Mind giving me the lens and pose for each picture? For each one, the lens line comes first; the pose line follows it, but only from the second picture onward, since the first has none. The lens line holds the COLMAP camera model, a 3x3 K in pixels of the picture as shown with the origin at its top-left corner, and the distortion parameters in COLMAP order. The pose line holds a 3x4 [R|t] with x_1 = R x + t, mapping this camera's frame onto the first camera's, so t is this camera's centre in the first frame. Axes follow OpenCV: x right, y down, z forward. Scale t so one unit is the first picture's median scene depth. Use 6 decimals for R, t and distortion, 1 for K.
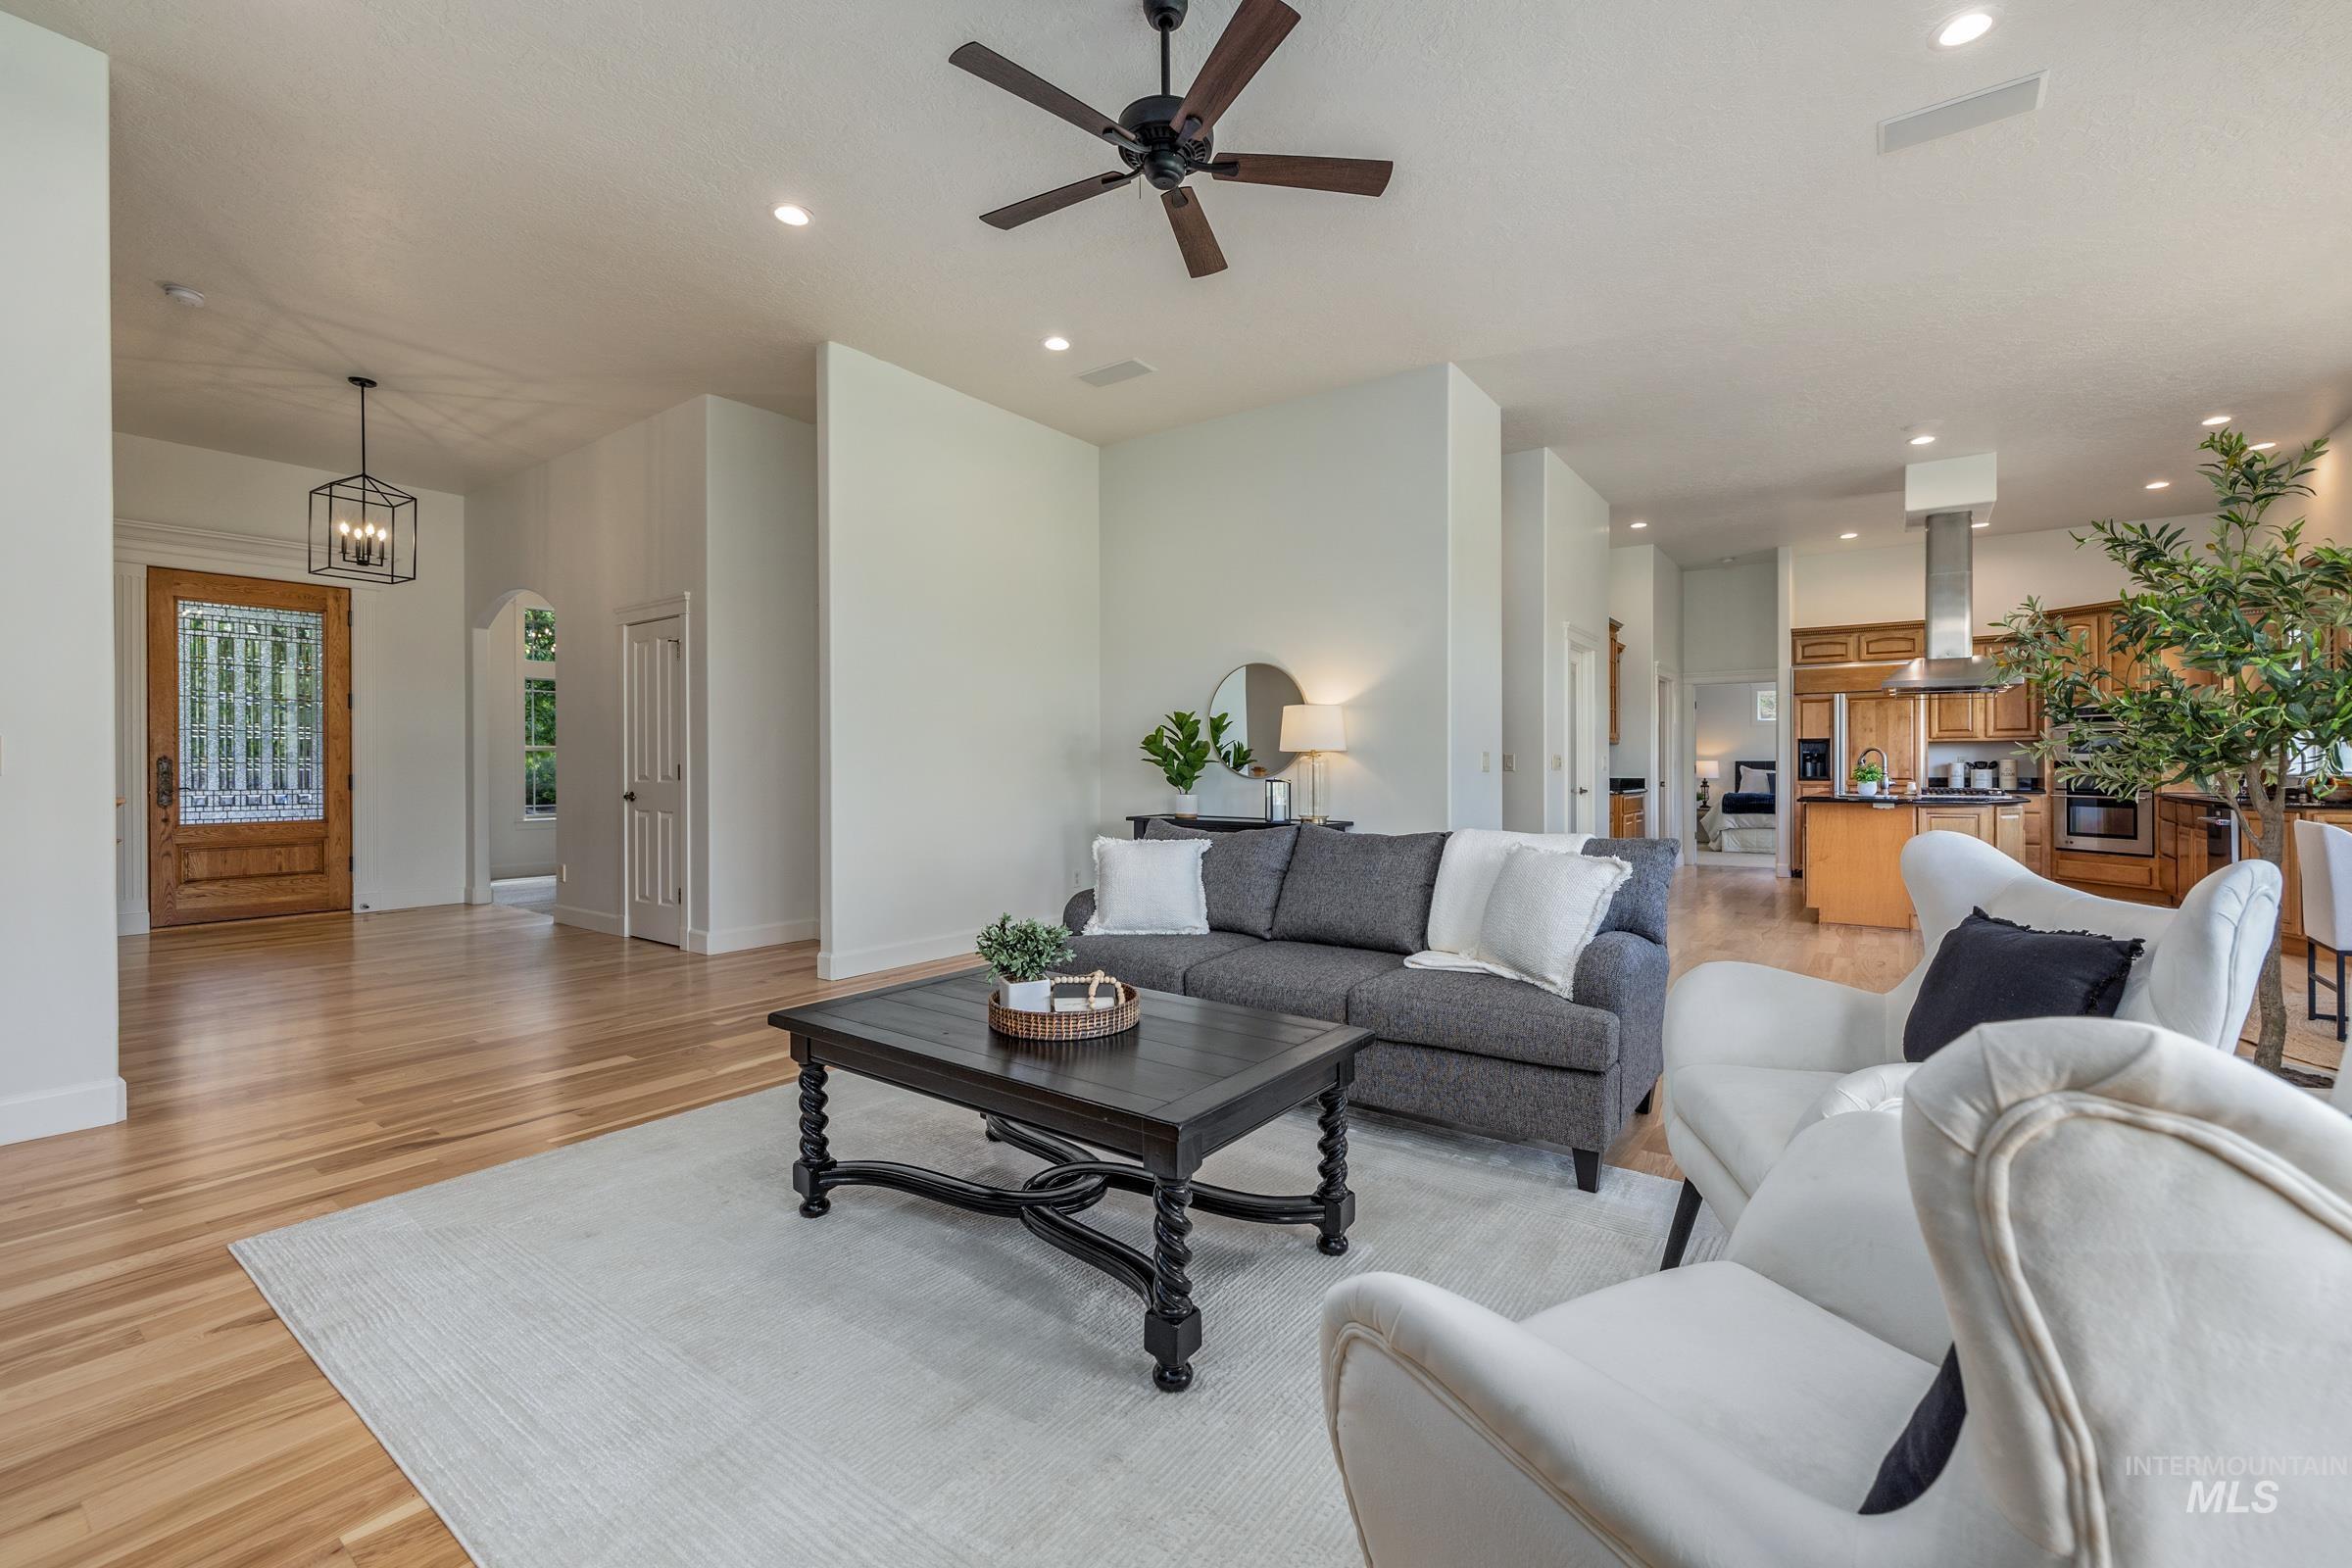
lens RADIAL K [[988.8, 0, 1168.4], [0, 988.8, 764.8], [0, 0, 1]] dist [-0.000802, -0.000852]
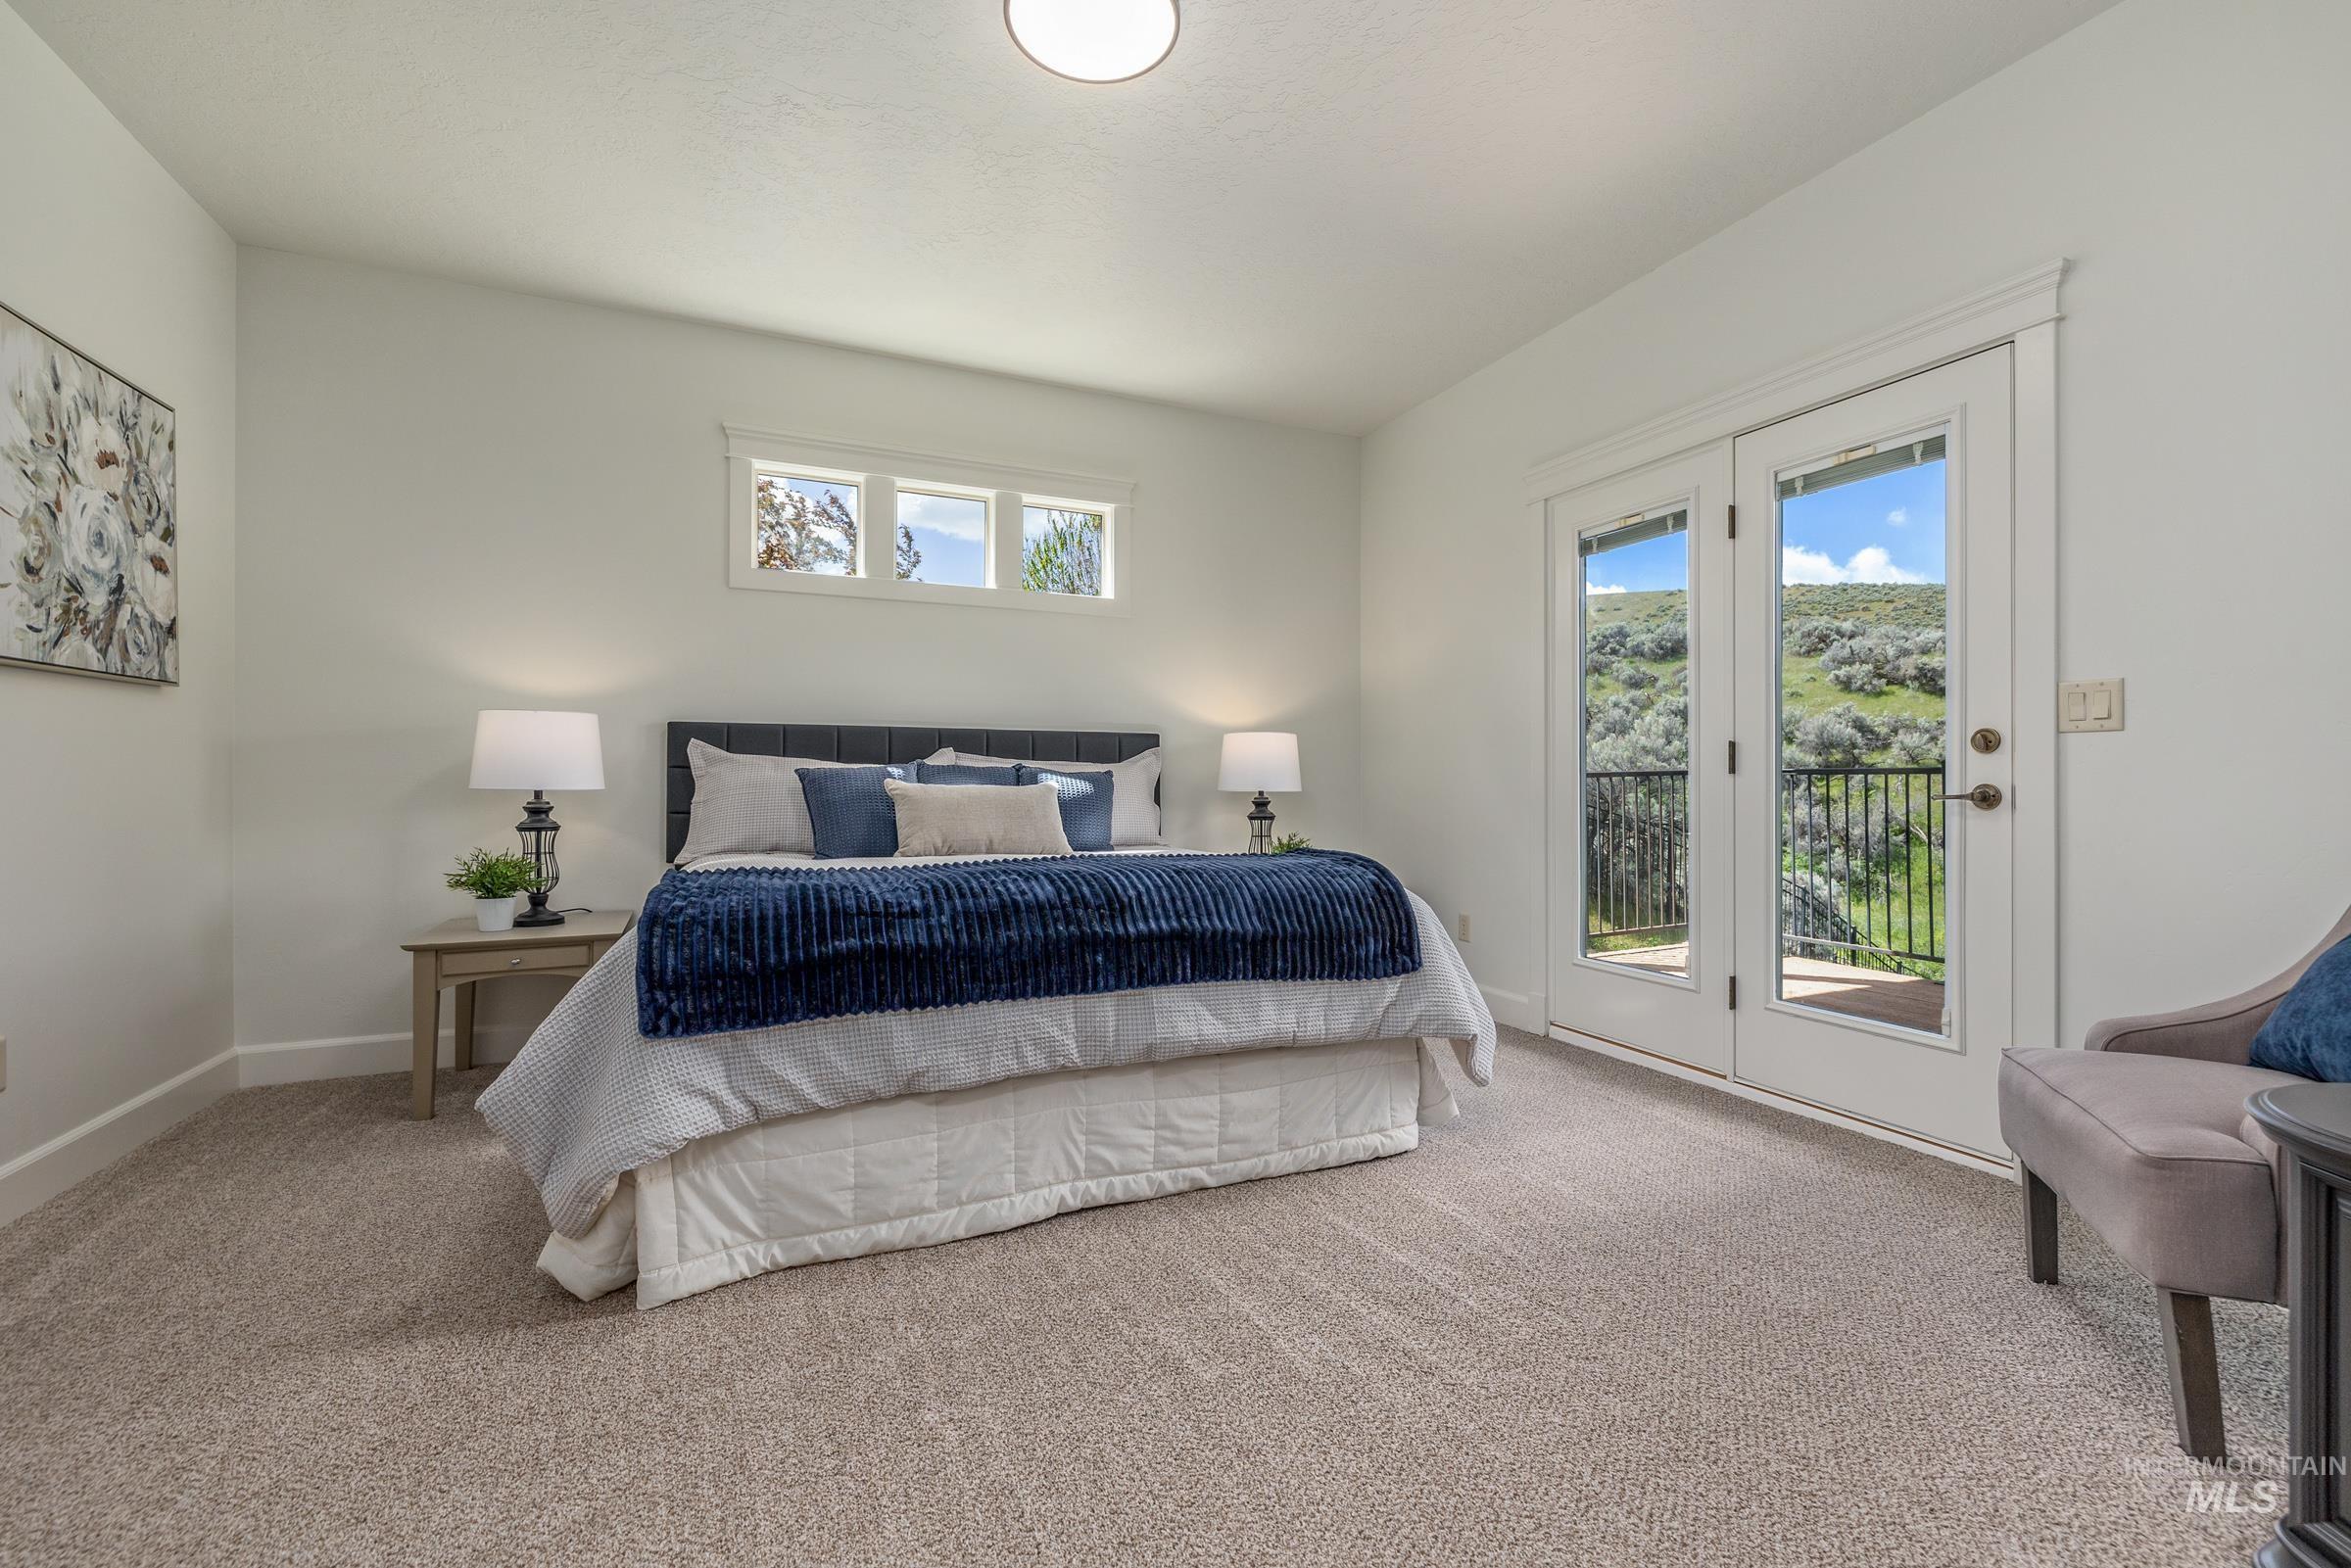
lens RADIAL K [[988.3, 0, 1191.9], [0, 988.3, 782.5], [0, 0, 1]] dist [-0.000802, -0.000852]
pose [[0.491730, -0.001814, 0.870746, 0.648601], [-0.000858, 0.999996, 0.002567, 0.016339], [-0.870747, -0.002010, 0.491727, 1.173346]]
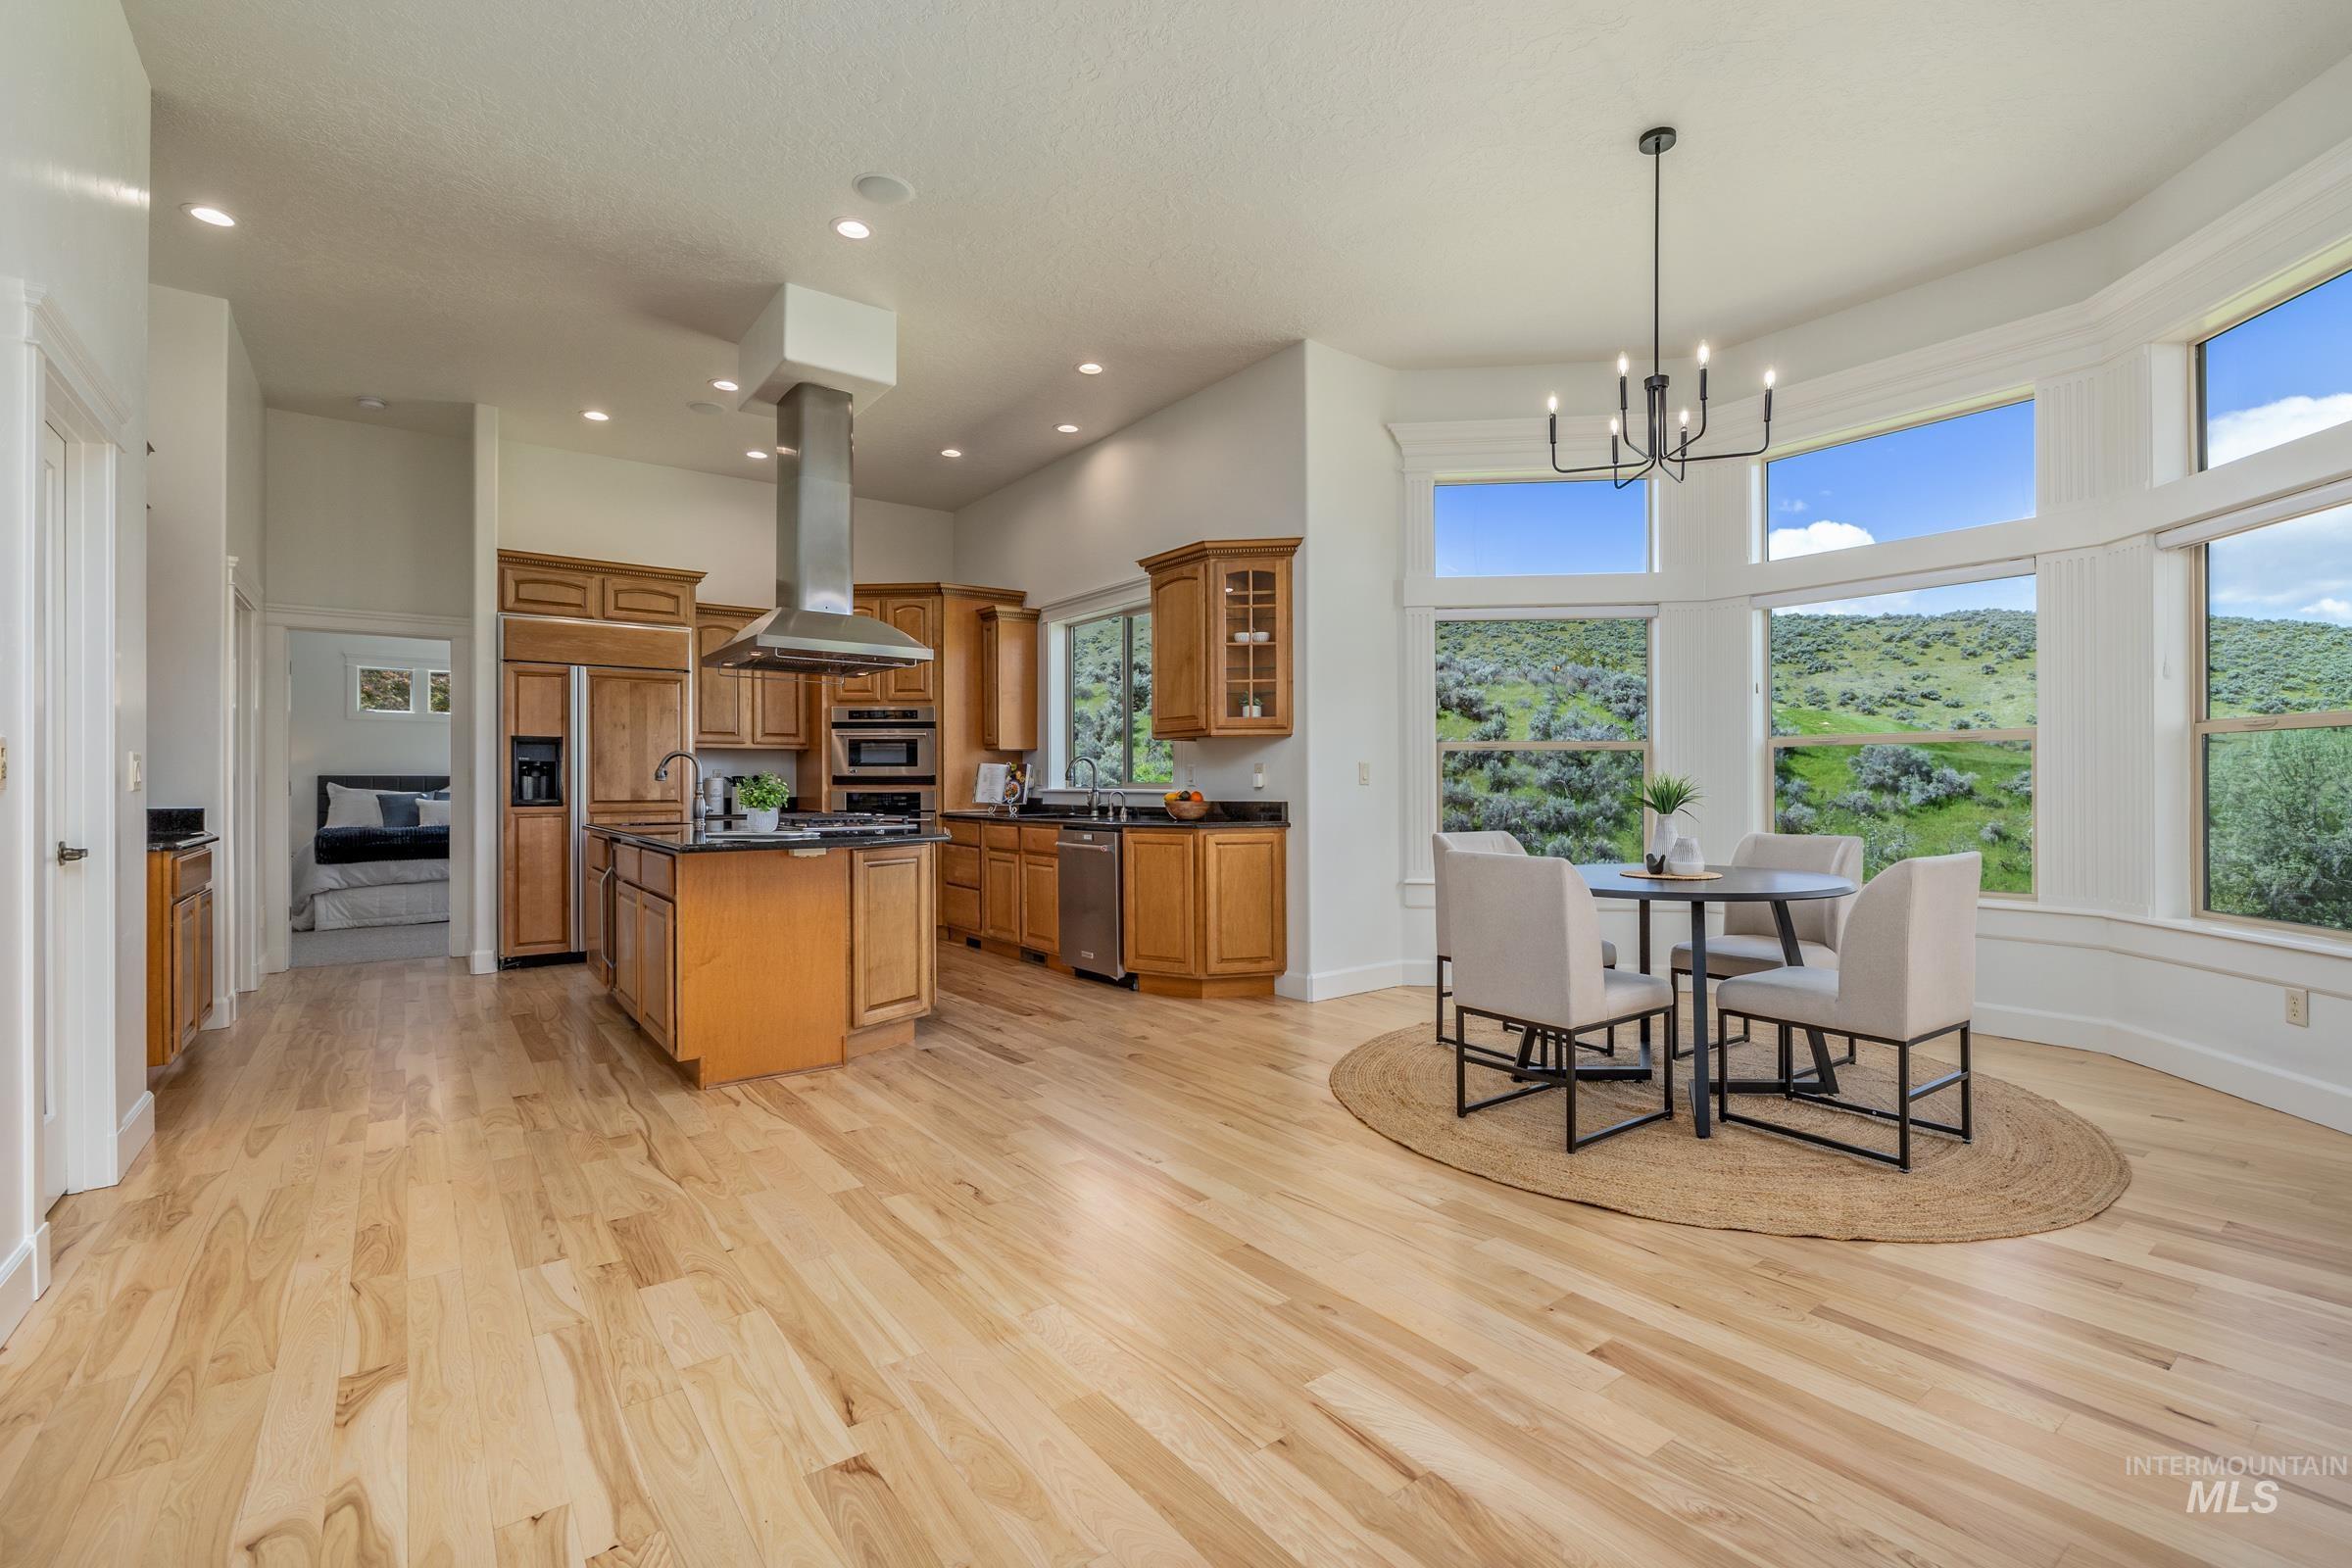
lens RADIAL K [[1054.2, 0, 1204.1], [0, 1054.2, 777.3], [0, 0, 1]] dist [-0.009432, 0.000567]
pose [[0.277842, 0.005266, 0.960612, 0.155274], [0.001179, 0.999982, -0.005823, 0.002569], [-0.960626, 0.002750, 0.277831, 0.445557]]
